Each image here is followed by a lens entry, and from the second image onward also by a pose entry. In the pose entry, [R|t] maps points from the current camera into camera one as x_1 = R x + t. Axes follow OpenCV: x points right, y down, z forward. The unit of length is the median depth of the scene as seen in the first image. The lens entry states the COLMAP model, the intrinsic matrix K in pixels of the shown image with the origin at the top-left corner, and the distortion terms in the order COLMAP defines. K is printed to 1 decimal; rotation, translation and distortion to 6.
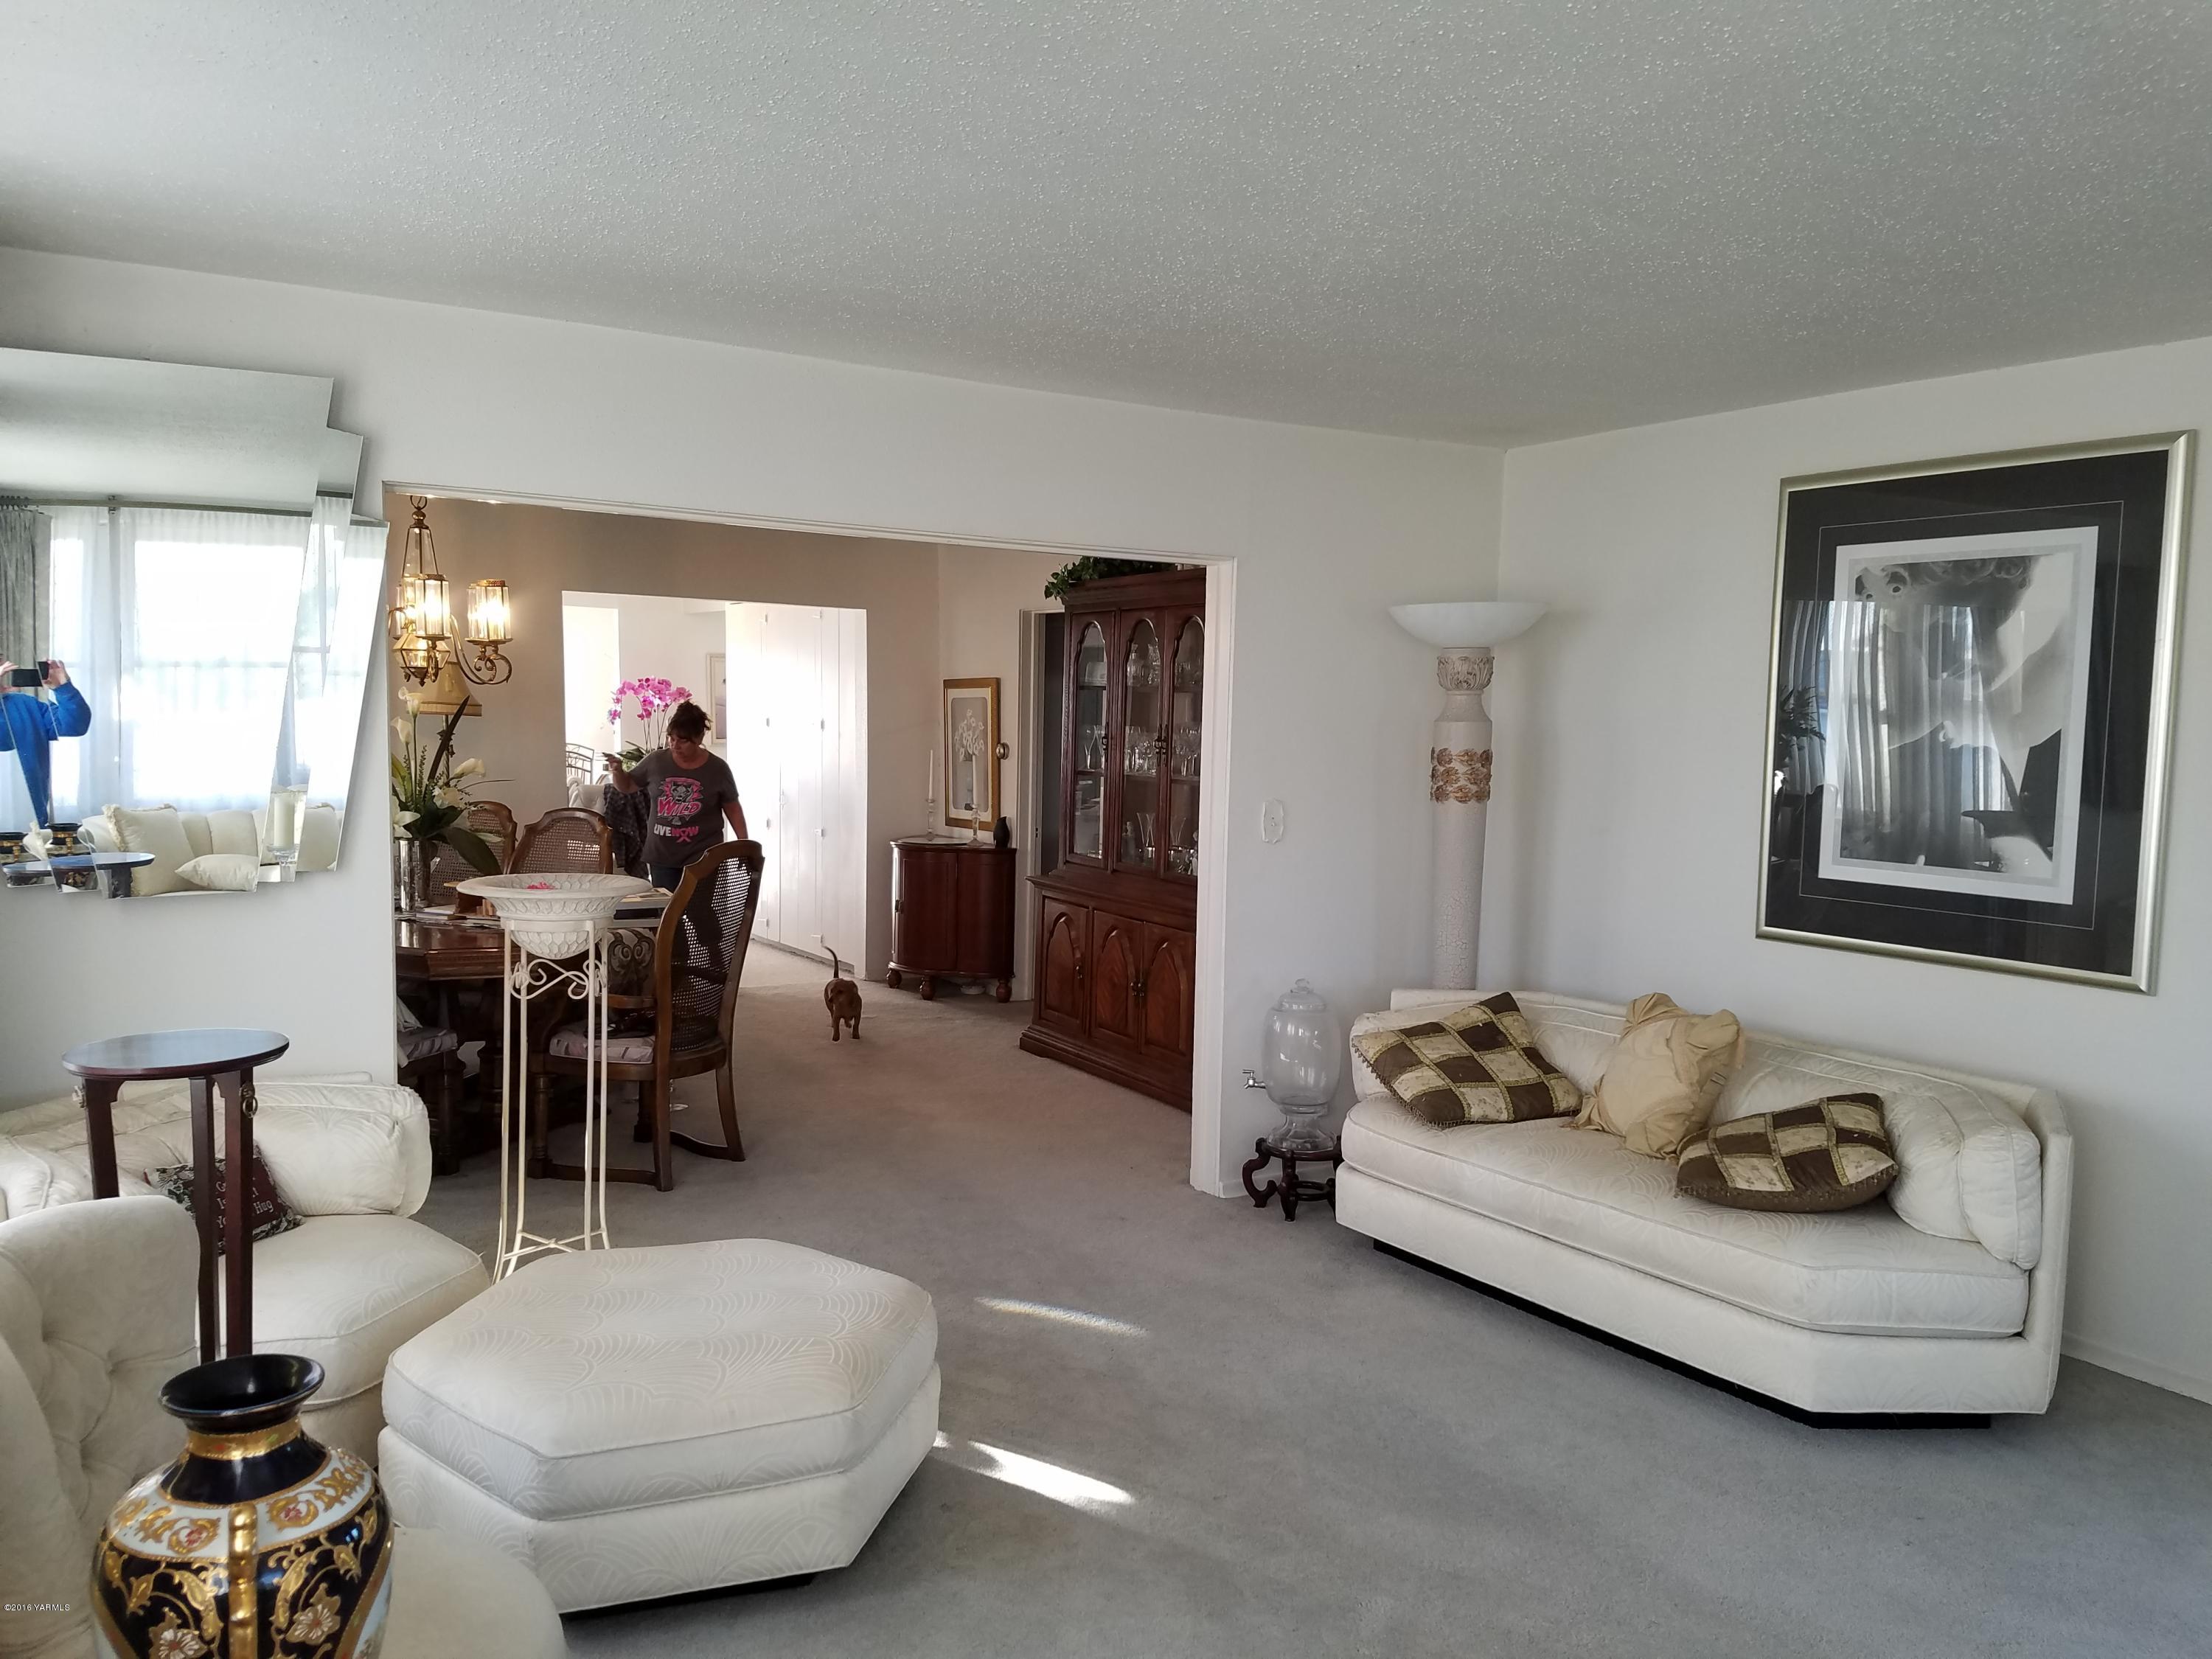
lens RADIAL K [[1657.9, 0, 1108.7], [0, 1657.9, 904.7], [0, 0, 1]] dist [0.156382, -0.251832]
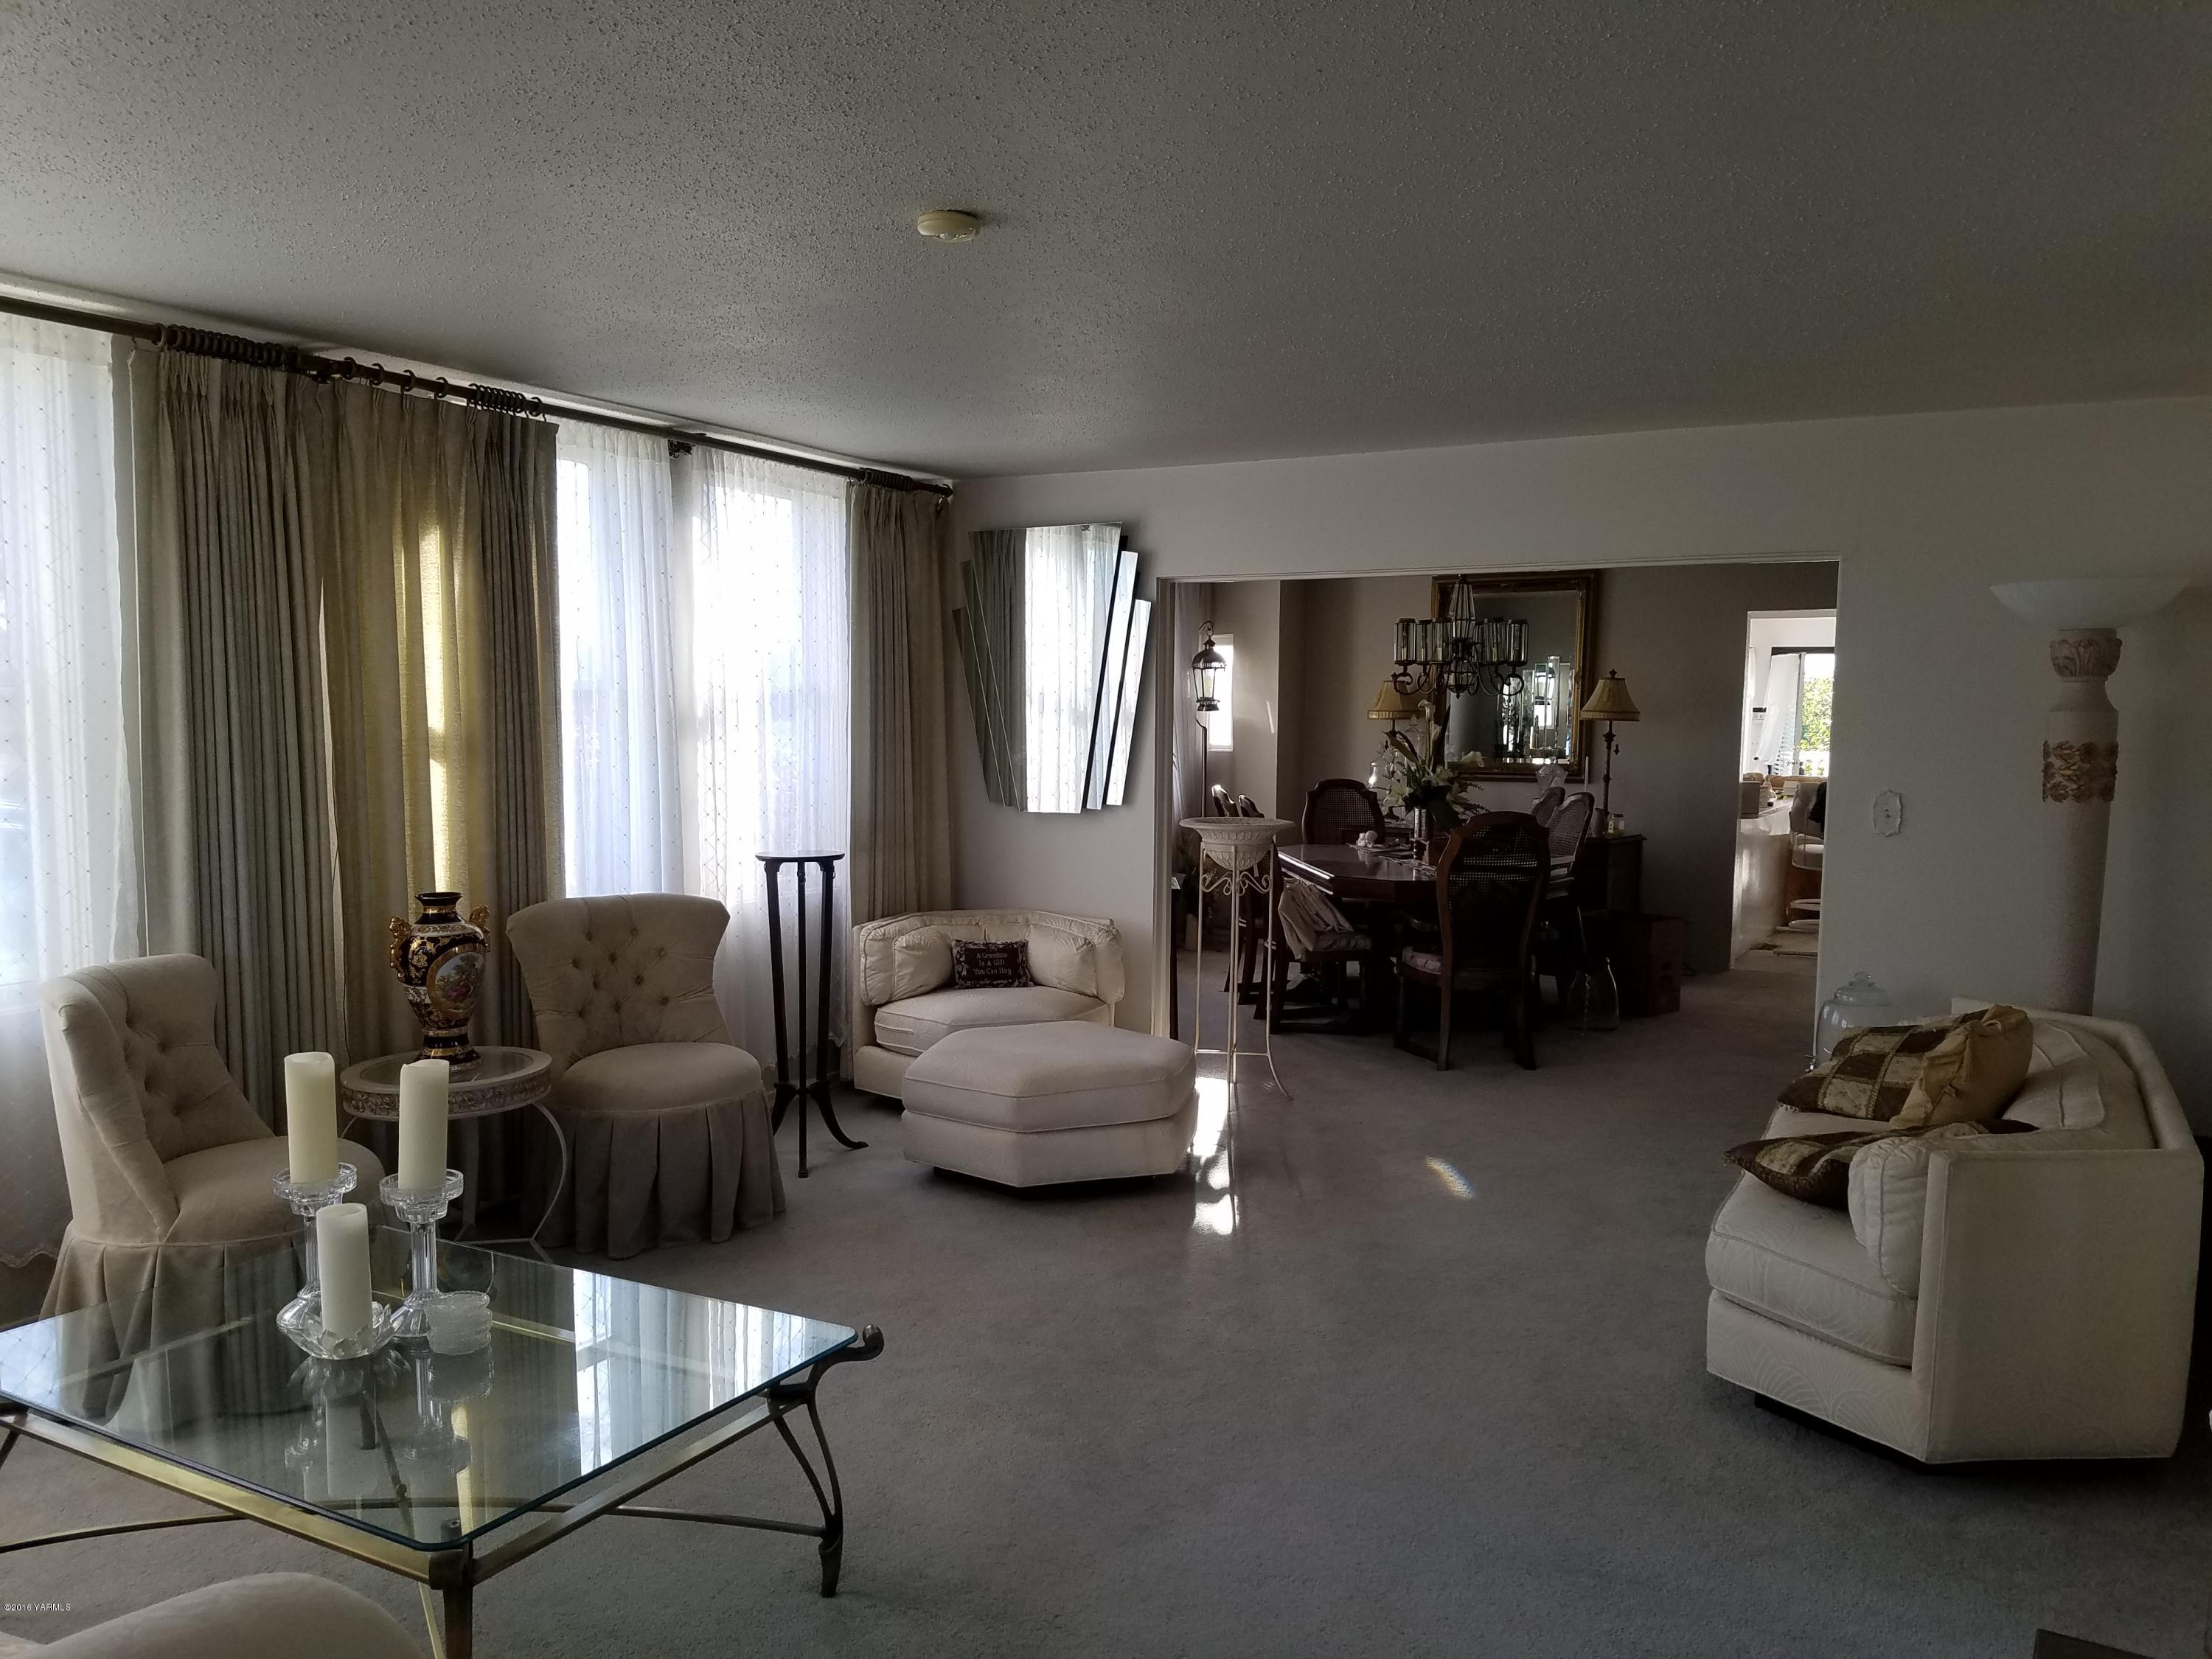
lens RADIAL K [[1665.6, 0, 1150.0], [0, 1665.6, 887.9], [0, 0, 1]] dist [0.148926, -0.219374]
pose [[0.480071, 0.072823, -0.874202, 0.795093], [-0.099184, 0.994664, 0.028391, 0.008276], [0.871604, 0.073077, 0.484732, 0.131228]]
